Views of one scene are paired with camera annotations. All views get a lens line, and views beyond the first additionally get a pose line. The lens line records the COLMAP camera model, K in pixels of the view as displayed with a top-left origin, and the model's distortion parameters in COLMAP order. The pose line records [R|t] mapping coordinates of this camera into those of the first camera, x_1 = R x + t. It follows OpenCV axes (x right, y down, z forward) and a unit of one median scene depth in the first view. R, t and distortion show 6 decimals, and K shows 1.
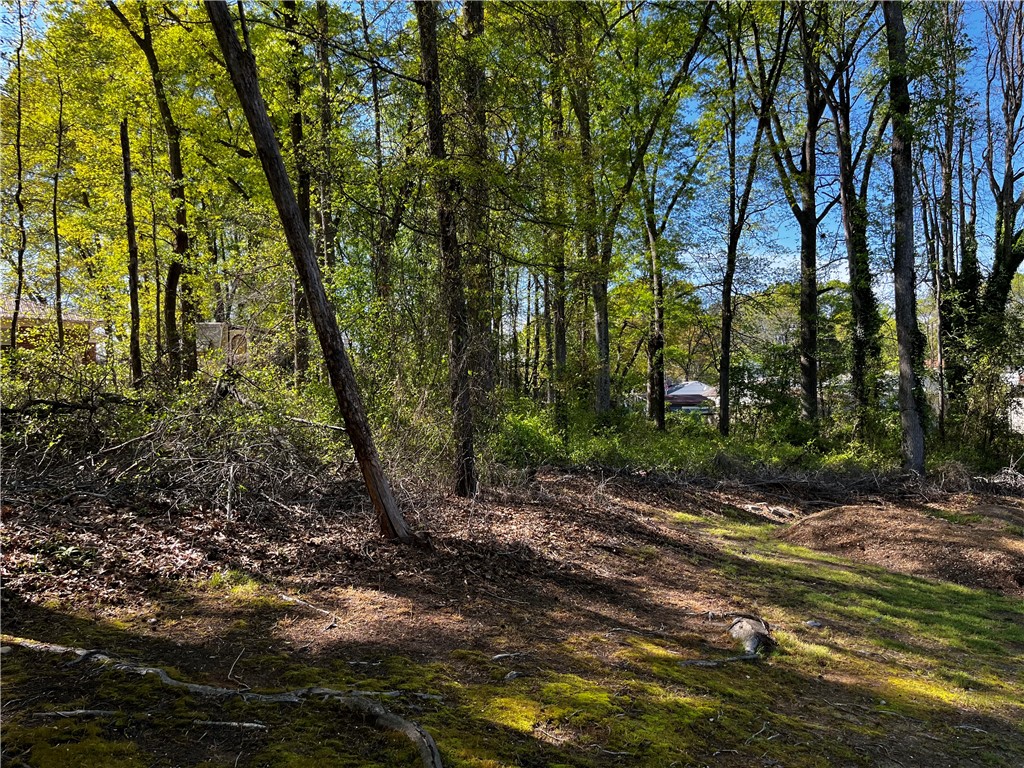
lens RADIAL K [[794.8, 0, 519.4], [0, 794.8, 382.4], [0, 0, 1]] dist [0.074269, -0.108191]
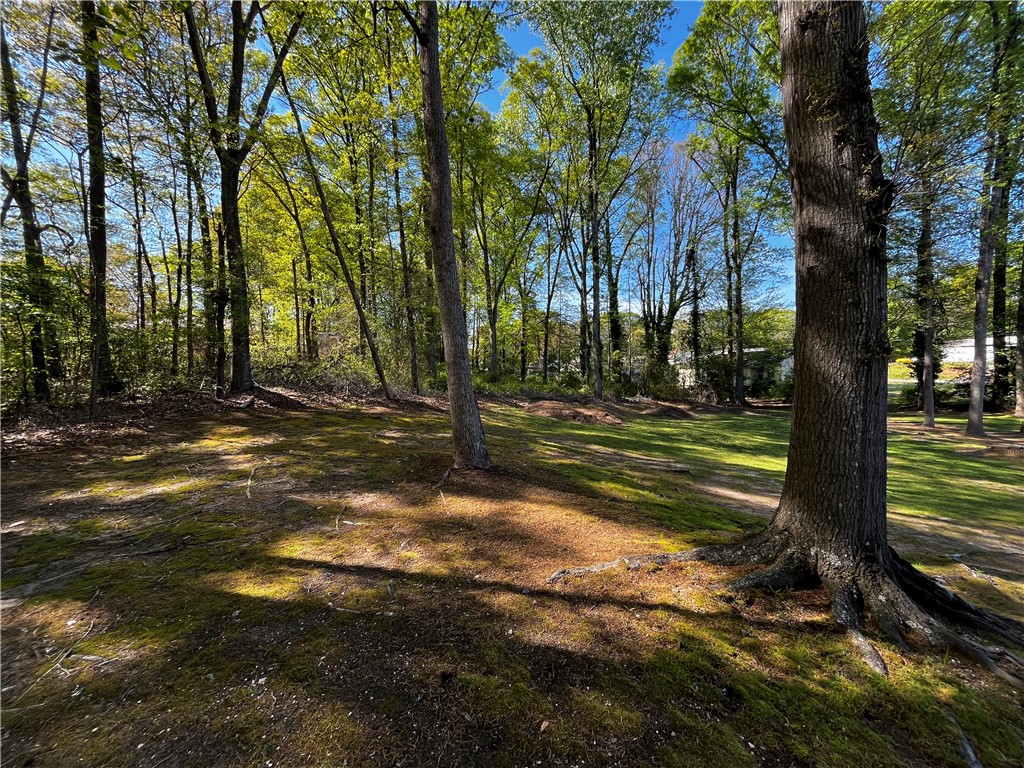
lens RADIAL K [[423.1, 0, 513.6], [0, 423.1, 380.5], [0, 0, 1]] dist [-0.003212, 0.000722]
pose [[0.996639, 0.005330, 0.081746, 0.057507], [-0.009290, 0.998797, 0.048139, -0.001308], [-0.081391, -0.048737, 0.995490, -0.229581]]
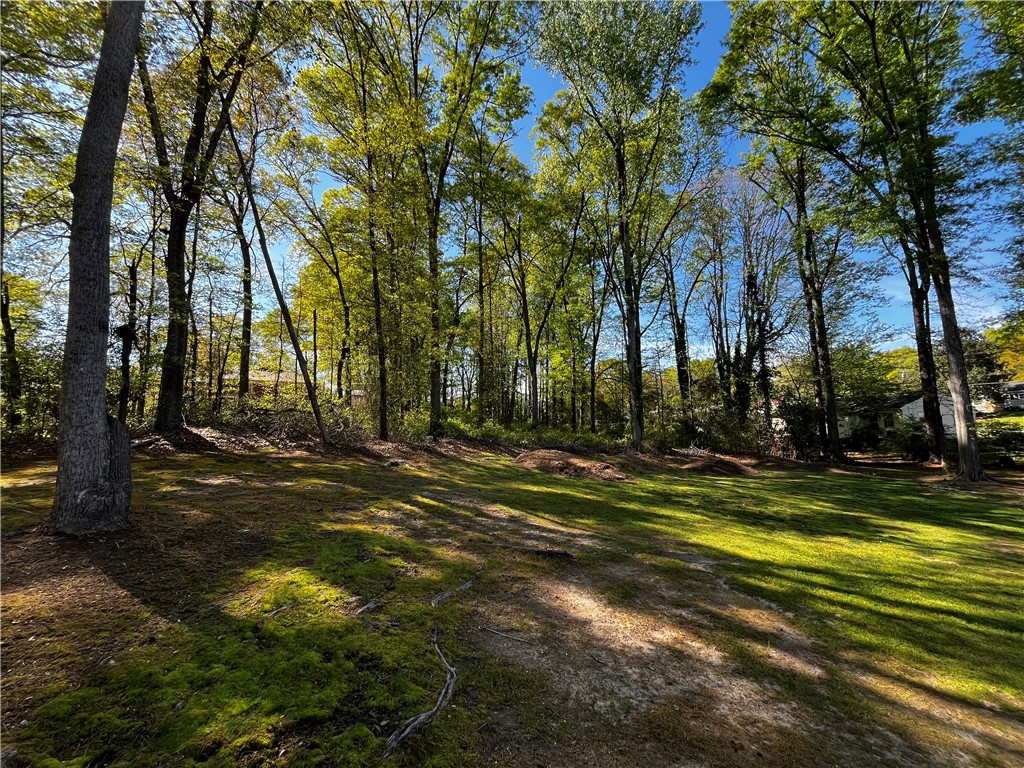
lens RADIAL K [[423.1, 0, 512.4], [0, 423.1, 378.2], [0, 0, 1]] dist [-0.003212, 0.000722]
pose [[0.991031, -0.009377, -0.133305, 0.181814], [-0.001655, 0.996597, -0.082407, 0.011860], [0.133624, 0.081889, 0.987643, -0.153247]]
